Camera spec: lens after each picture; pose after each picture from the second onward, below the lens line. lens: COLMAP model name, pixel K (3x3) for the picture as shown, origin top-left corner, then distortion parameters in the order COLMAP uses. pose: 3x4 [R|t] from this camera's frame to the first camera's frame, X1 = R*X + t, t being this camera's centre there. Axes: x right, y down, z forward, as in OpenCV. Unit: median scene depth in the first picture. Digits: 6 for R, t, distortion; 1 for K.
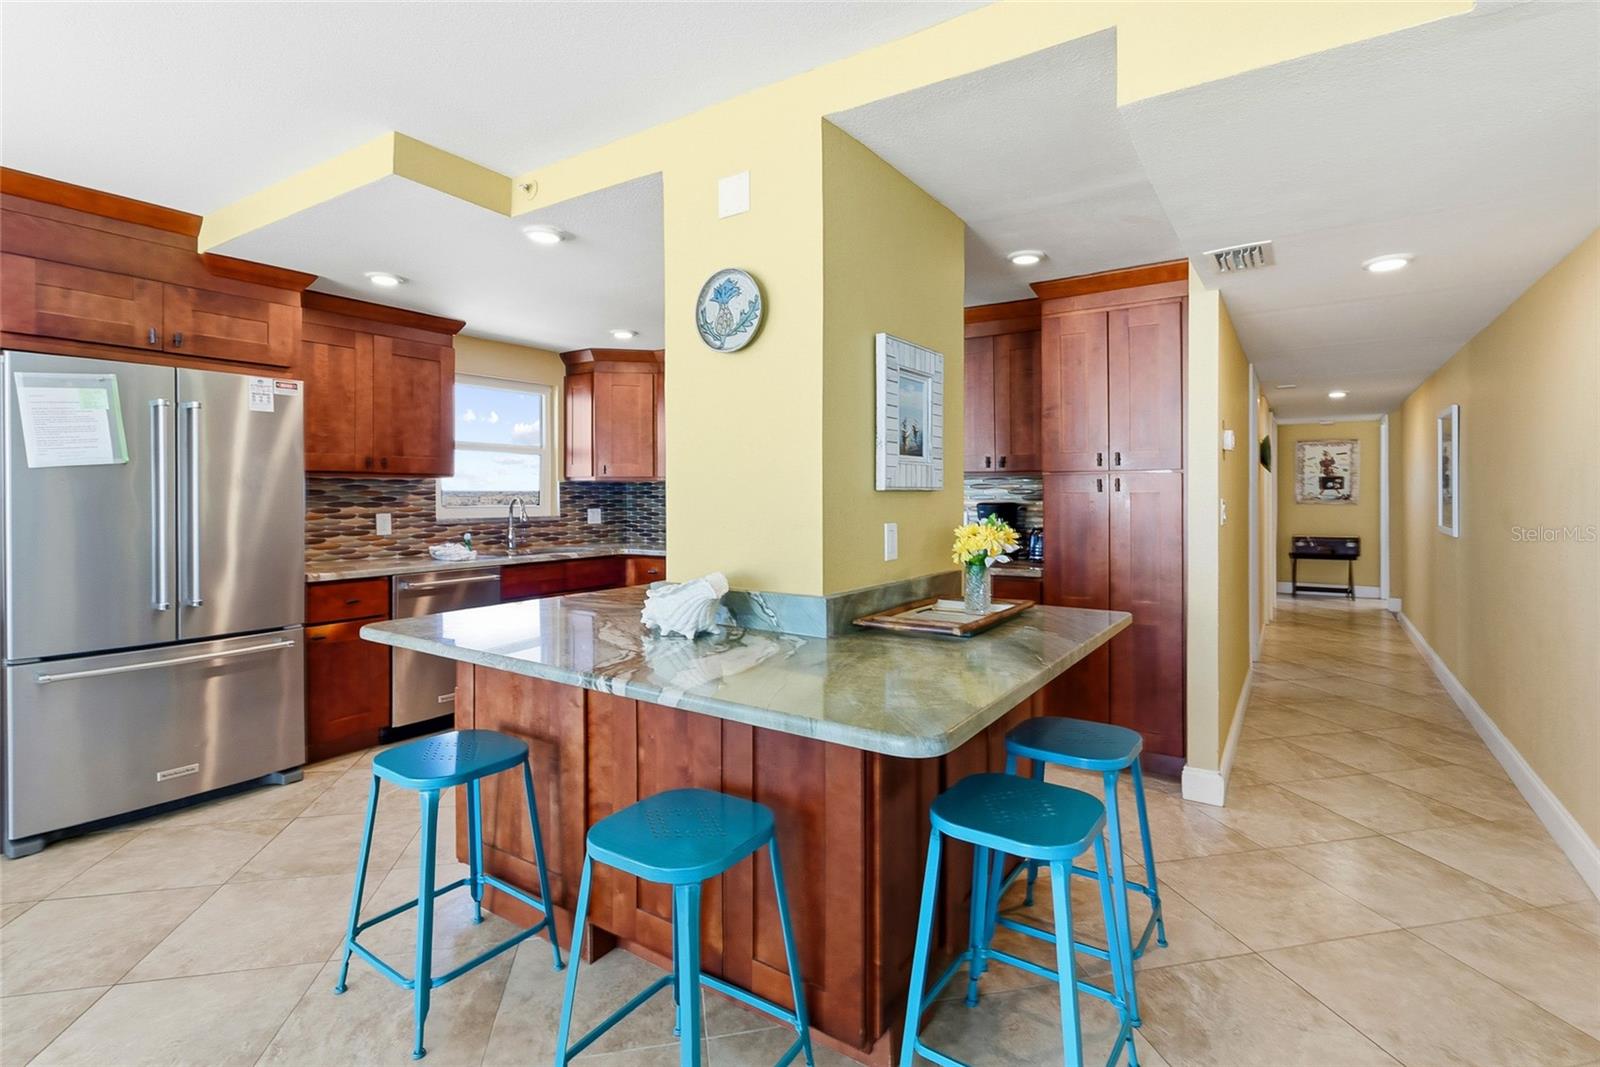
lens RADIAL K [[741.4, 0, 813.3], [0, 741.4, 504.2], [0, 0, 1]] dist [-0.000163, 0.000094]
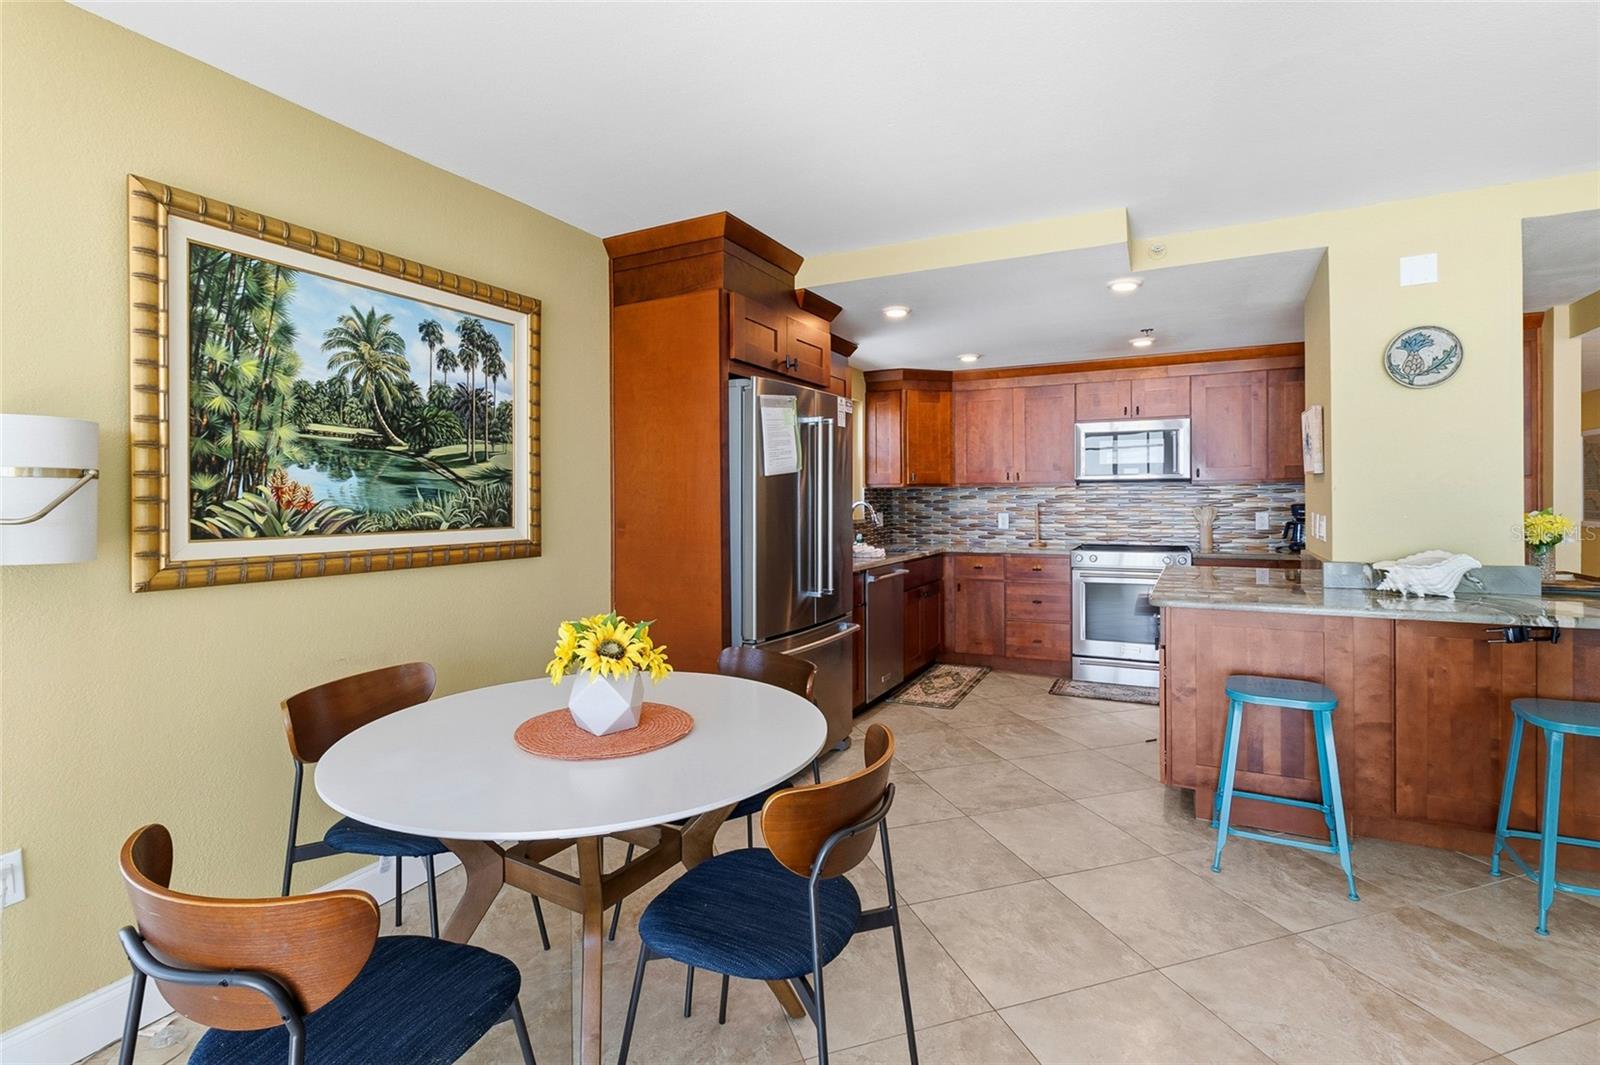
lens RADIAL K [[741.4, 0, 813.3], [0, 741.4, 503.2], [0, 0, 1]] dist [-0.000163, 0.000094]
pose [[0.993144, -0.003326, 0.116849, -0.640010], [0.005116, 0.999874, -0.015022, 0.010309], [-0.116785, 0.015517, 0.993036, -0.101226]]
